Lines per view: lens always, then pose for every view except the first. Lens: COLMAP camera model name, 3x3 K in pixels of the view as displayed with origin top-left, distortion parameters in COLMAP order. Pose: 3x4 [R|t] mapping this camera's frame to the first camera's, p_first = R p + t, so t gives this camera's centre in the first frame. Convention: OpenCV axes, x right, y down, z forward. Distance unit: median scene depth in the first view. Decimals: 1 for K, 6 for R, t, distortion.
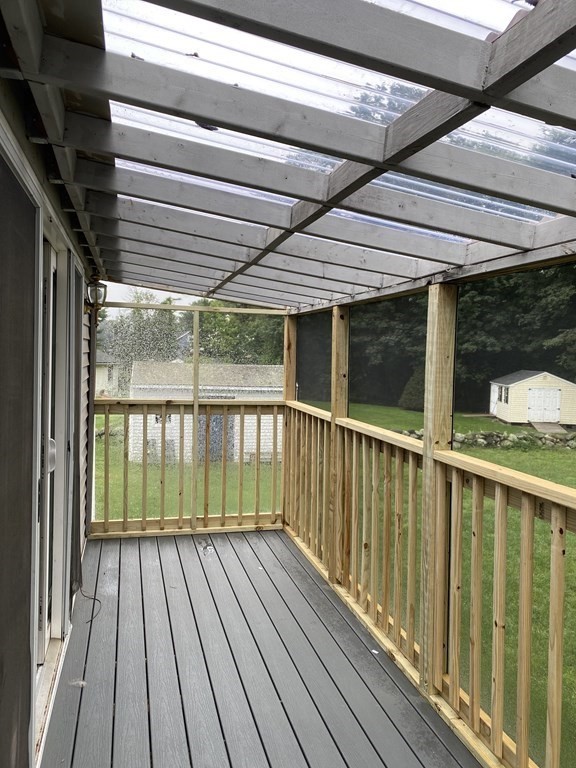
lens RADIAL K [[592.2, 0, 286.9], [0, 592.2, 381.8], [0, 0, 1]] dist [0.012009, 0.003108]
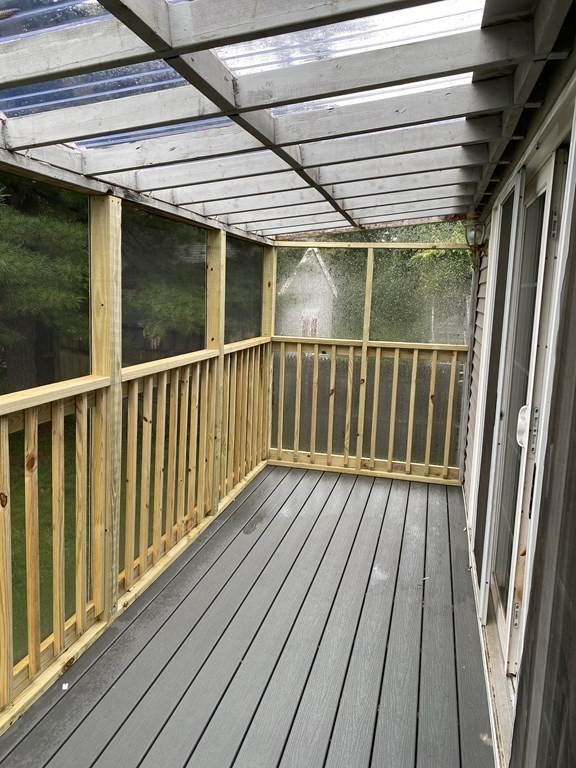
lens RADIAL K [[592.2, 0, 286.9], [0, 592.2, 381.8], [0, 0, 1]] dist [0.012009, 0.003108]
pose [[-0.873350, -0.130733, 0.469222, -0.449631], [-0.036482, 0.978160, 0.204628, -0.080861], [-0.485726, 0.161594, -0.859045, 1.692853]]
